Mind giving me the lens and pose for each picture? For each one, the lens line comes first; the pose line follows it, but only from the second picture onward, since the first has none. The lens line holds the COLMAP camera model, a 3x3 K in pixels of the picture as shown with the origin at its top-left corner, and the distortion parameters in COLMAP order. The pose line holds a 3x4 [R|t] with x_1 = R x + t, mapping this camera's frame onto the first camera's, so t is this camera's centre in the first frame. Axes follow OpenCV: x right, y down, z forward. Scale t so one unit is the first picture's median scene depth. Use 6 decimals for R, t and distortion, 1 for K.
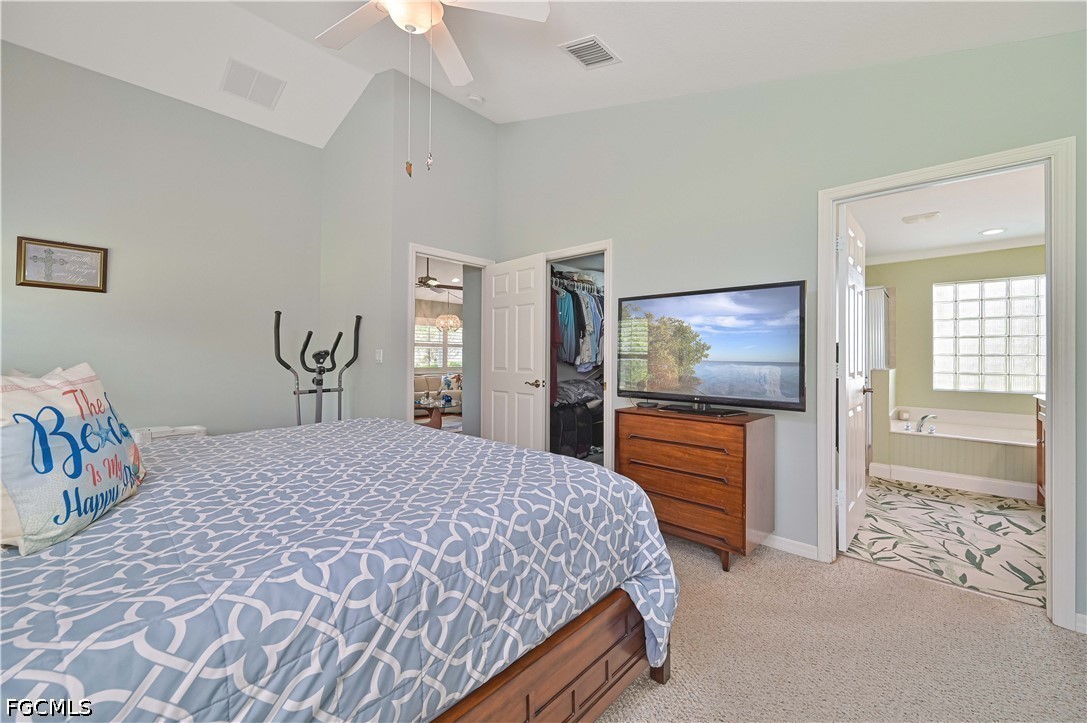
lens RADIAL K [[431.2, 0, 546.6], [0, 431.2, 350.4], [0, 0, 1]] dist [0.000139, 0.000282]
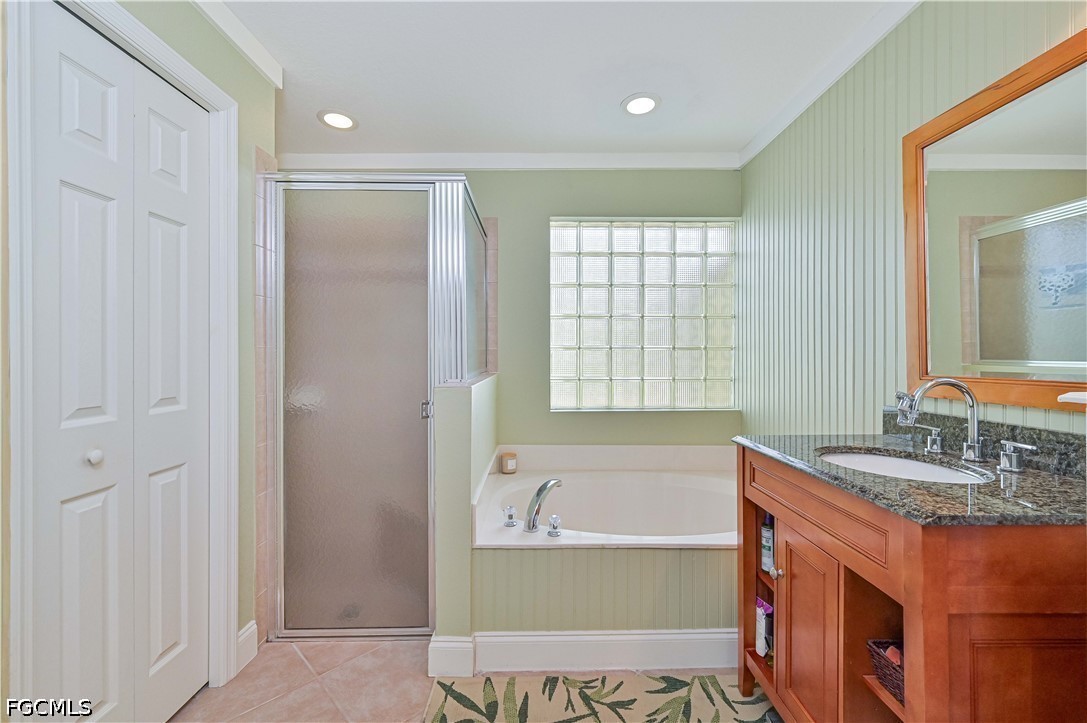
lens RADIAL K [[455.9, 0, 547.5], [0, 455.9, 354.7], [0, 0, 1]] dist [0.000457, 0.000319]
pose [[0.731007, -0.008558, 0.682317, 0.507016], [-0.001801, 0.999894, 0.014471, 0.011312], [-0.682368, -0.011807, 0.730914, 0.588984]]
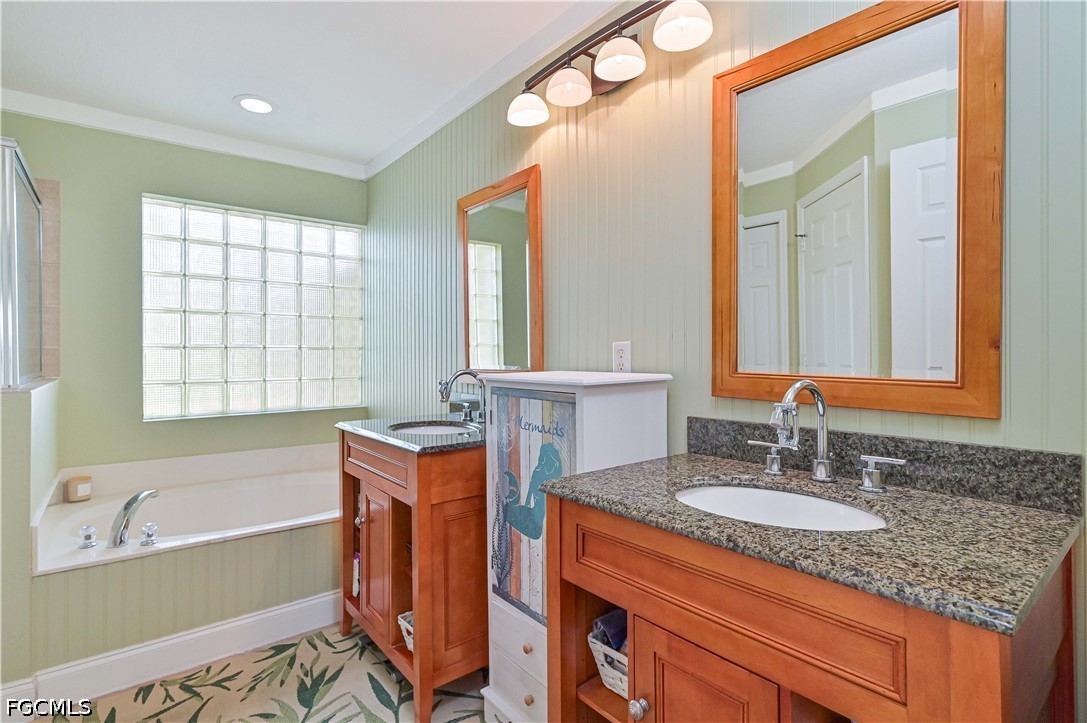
lens RADIAL K [[536.1, 0, 547.2], [0, 536.1, 354.9], [0, 0, 1]] dist [0.000958, -0.000512]
pose [[0.166704, -0.009892, 0.985957, 0.403990], [-0.009224, 0.999890, 0.011591, 0.009131], [-0.985964, -0.011027, 0.166594, 0.480555]]
